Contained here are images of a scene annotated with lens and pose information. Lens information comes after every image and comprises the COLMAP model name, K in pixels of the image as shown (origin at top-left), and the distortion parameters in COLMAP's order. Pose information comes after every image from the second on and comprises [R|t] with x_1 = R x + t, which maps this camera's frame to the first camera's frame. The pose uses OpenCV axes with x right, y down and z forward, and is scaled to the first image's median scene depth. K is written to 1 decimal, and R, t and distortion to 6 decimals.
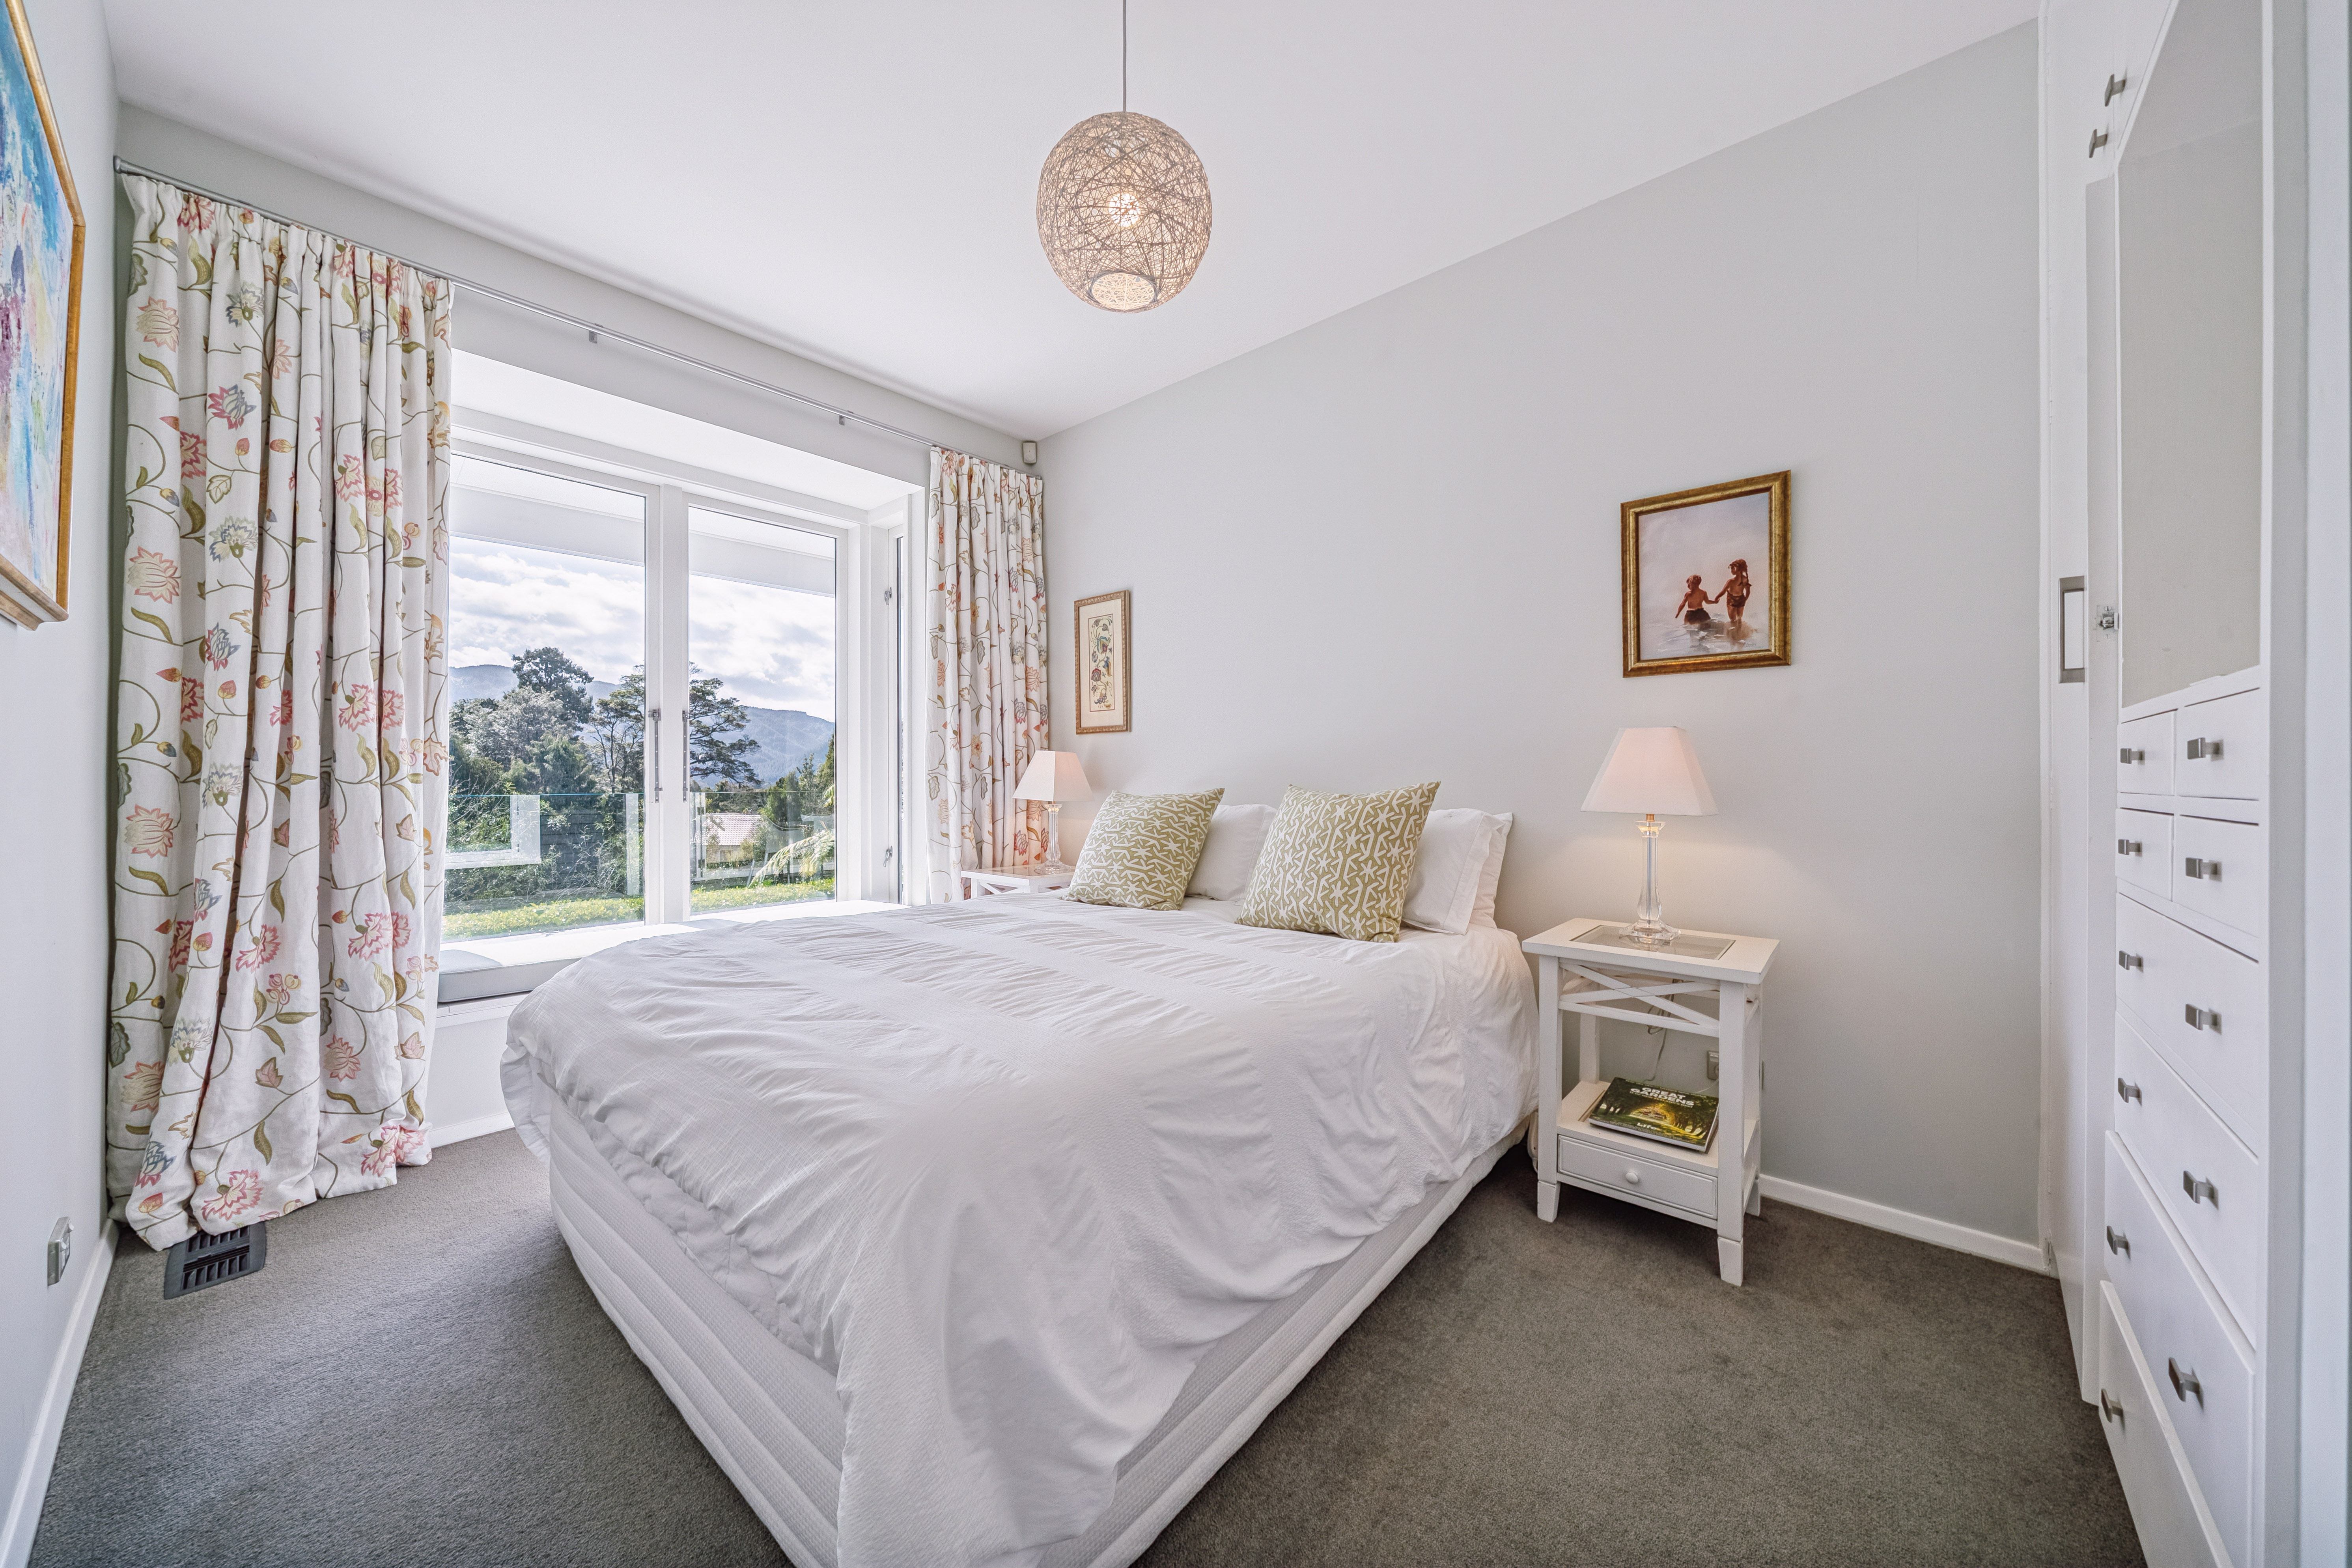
lens RADIAL K [[815.9, 0, 1162.0], [0, 815.9, 781.2], [0, 0, 1]] dist [-0.001542, -0.002625]
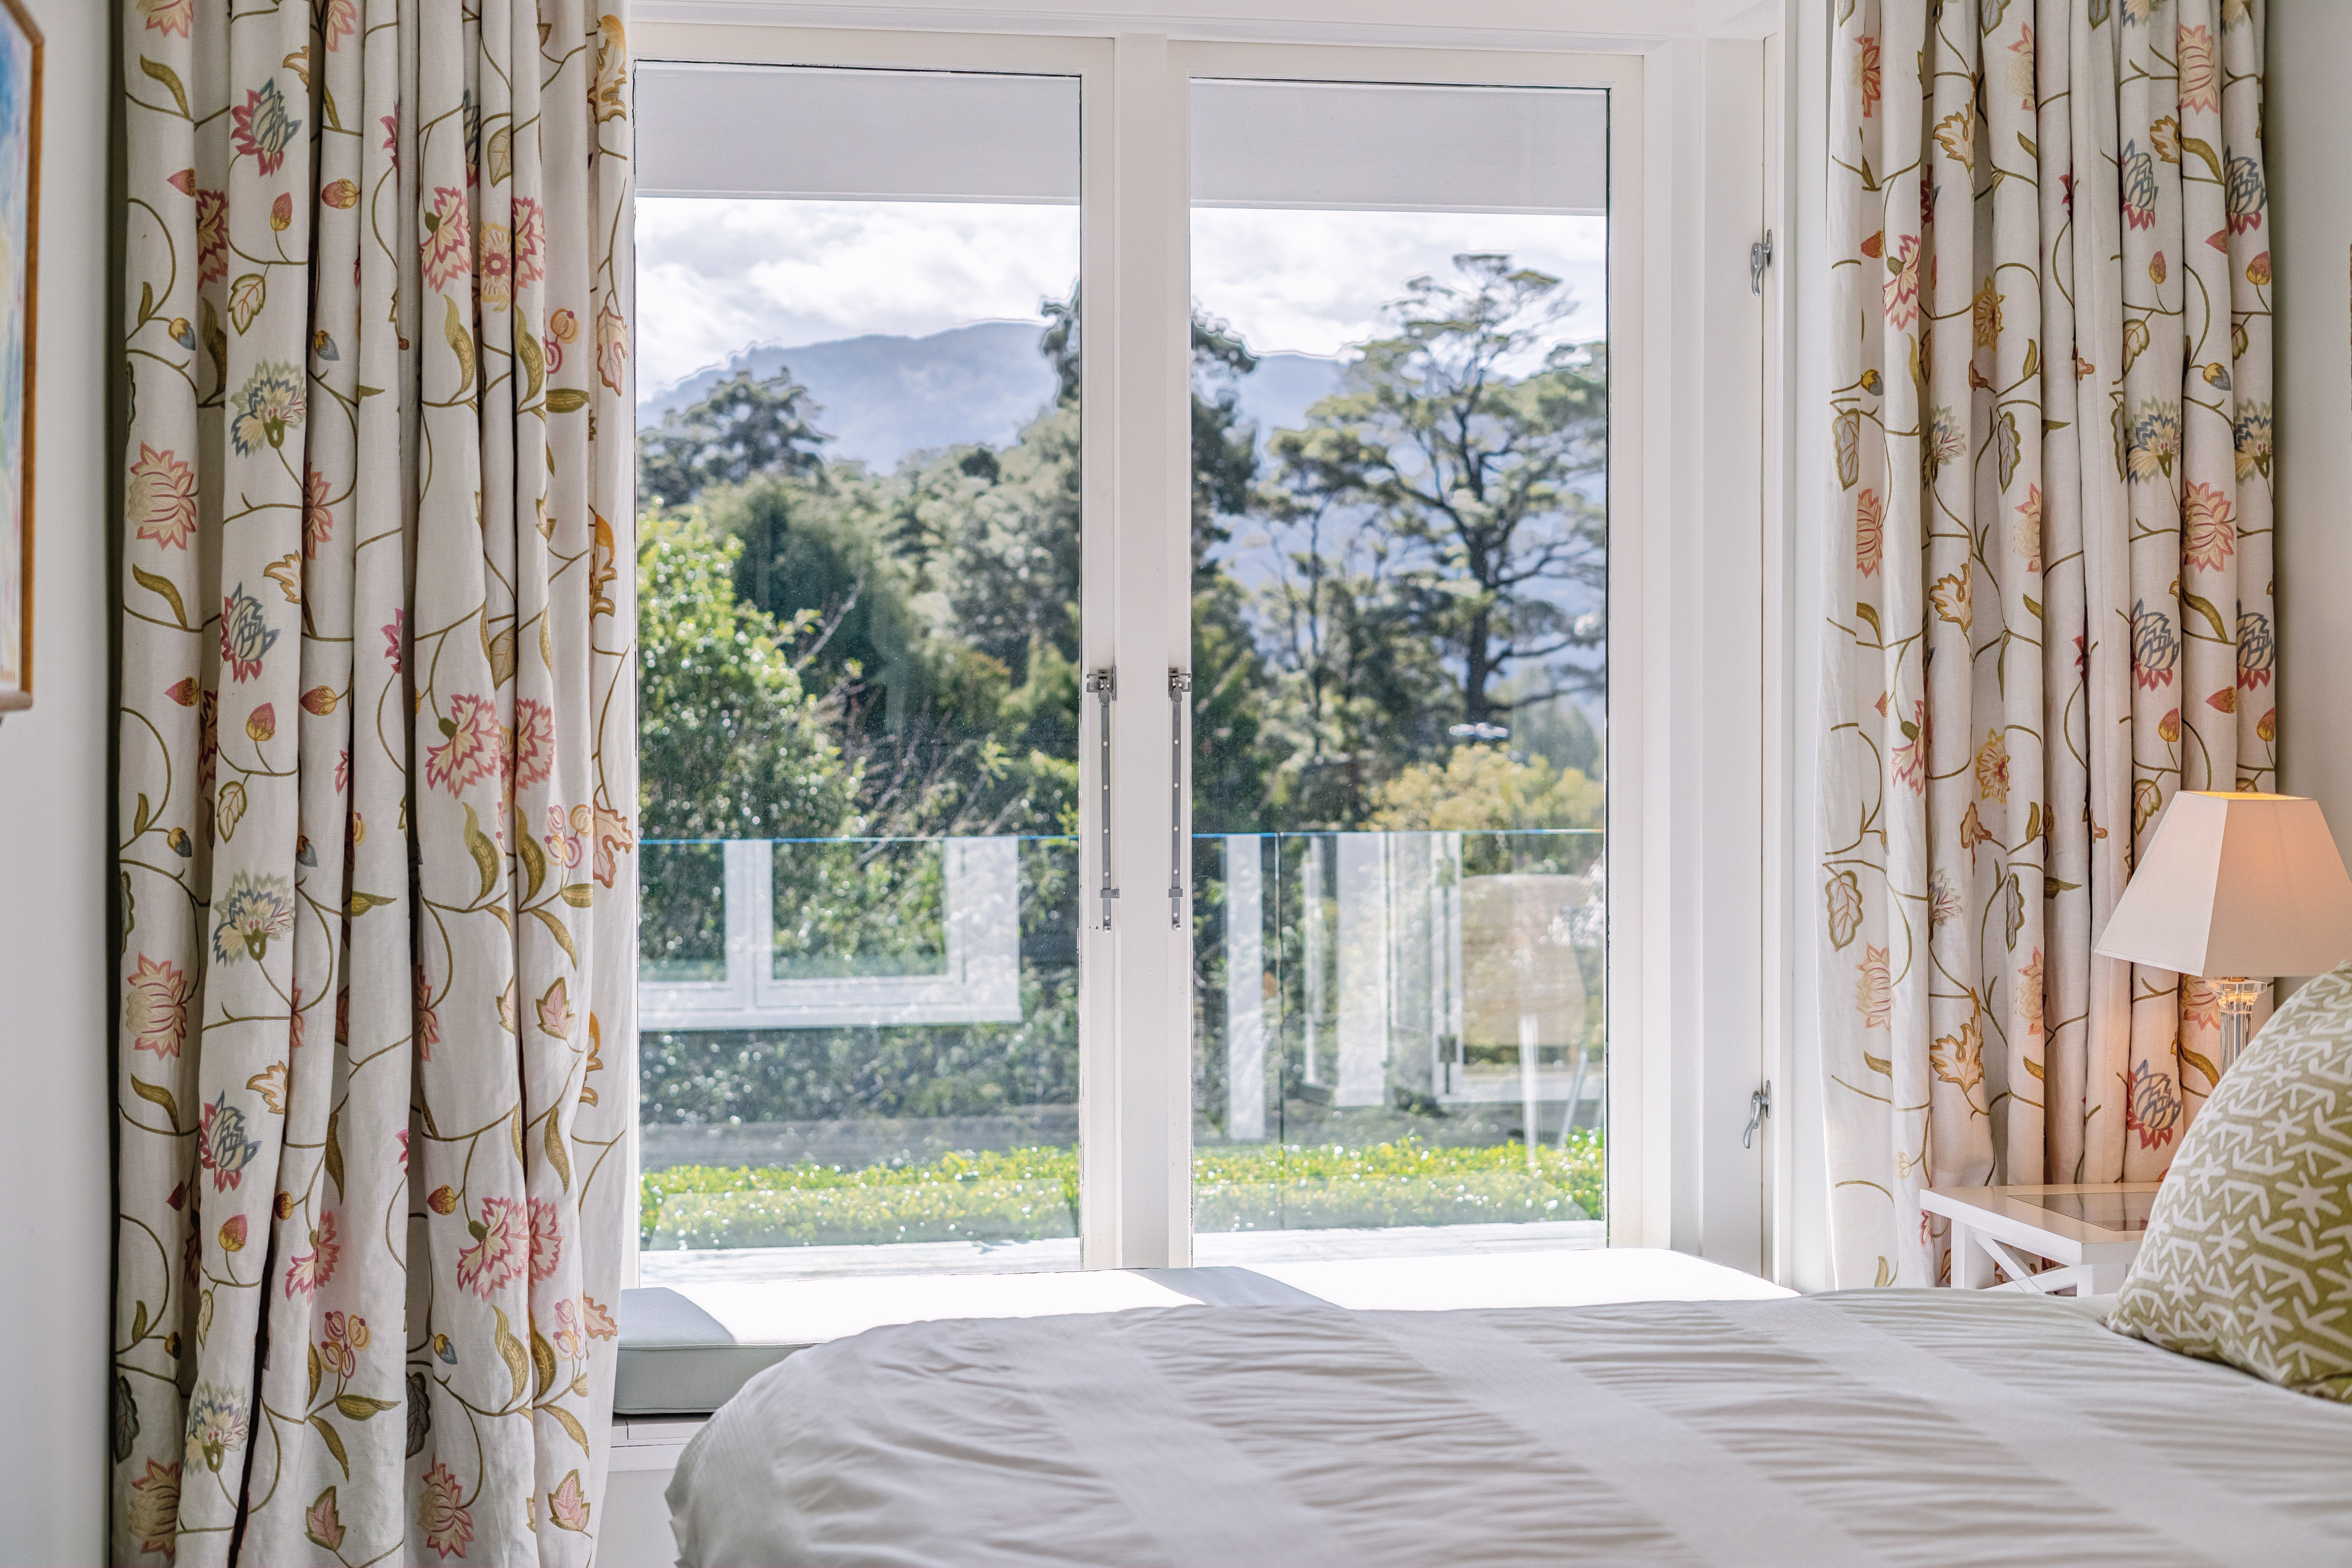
lens RADIAL K [[3457.8, 0, 1176.0], [0, 3457.8, 784.0], [0, 0, 1]] dist [-0.024374, -0.143147]
pose [[0.802428, 0.014780, -0.596566, 0.289842], [-0.000988, 0.999725, 0.023439, -0.069160], [0.596749, -0.018219, 0.802221, -0.185599]]
